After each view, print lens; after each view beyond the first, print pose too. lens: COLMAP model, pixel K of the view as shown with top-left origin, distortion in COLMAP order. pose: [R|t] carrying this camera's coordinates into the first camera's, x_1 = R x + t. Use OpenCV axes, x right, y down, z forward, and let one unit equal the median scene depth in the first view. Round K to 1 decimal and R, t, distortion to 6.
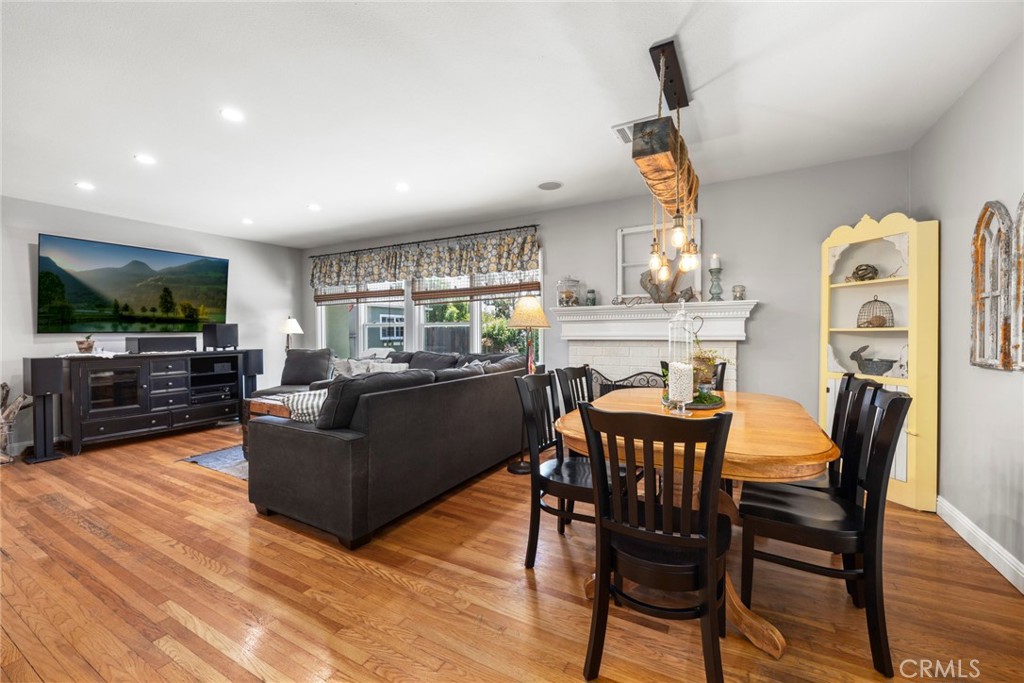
lens RADIAL K [[411.5, 0, 518.1], [0, 411.5, 340.1], [0, 0, 1]] dist [-0.003552, -0.000468]
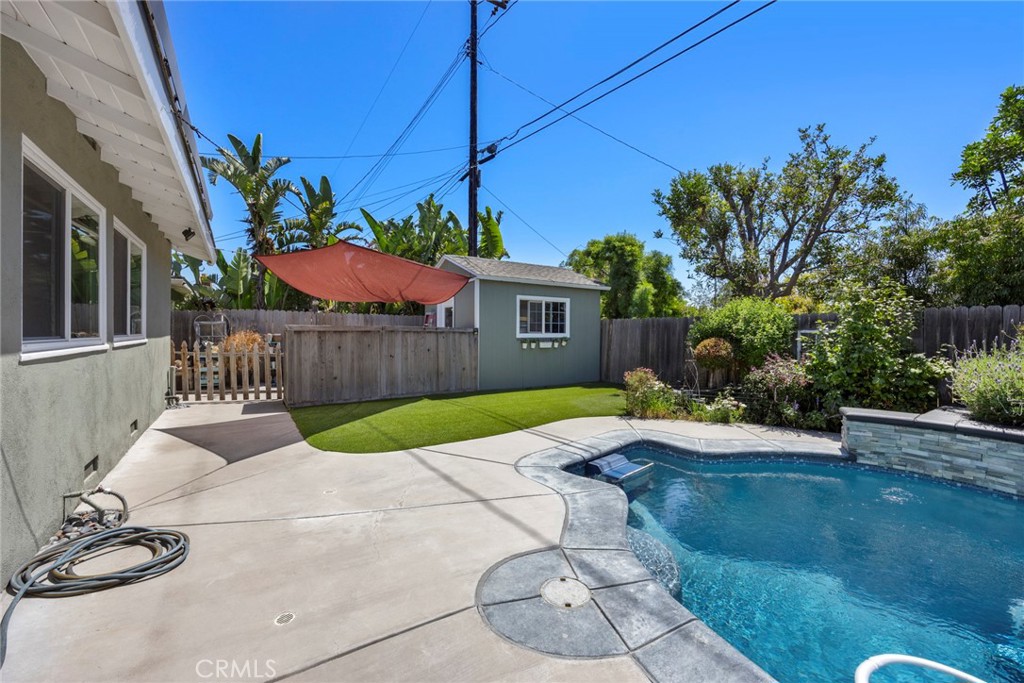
lens RADIAL K [[411.5, 0, 511.0], [0, 411.5, 335.7], [0, 0, 1]] dist [-0.003552, -0.000468]
pose [[0.888768, 0.016396, -0.458063, -0.094758], [-0.017604, 0.999844, 0.001631, -0.006119], [0.458019, 0.006614, 0.888918, 0.615237]]
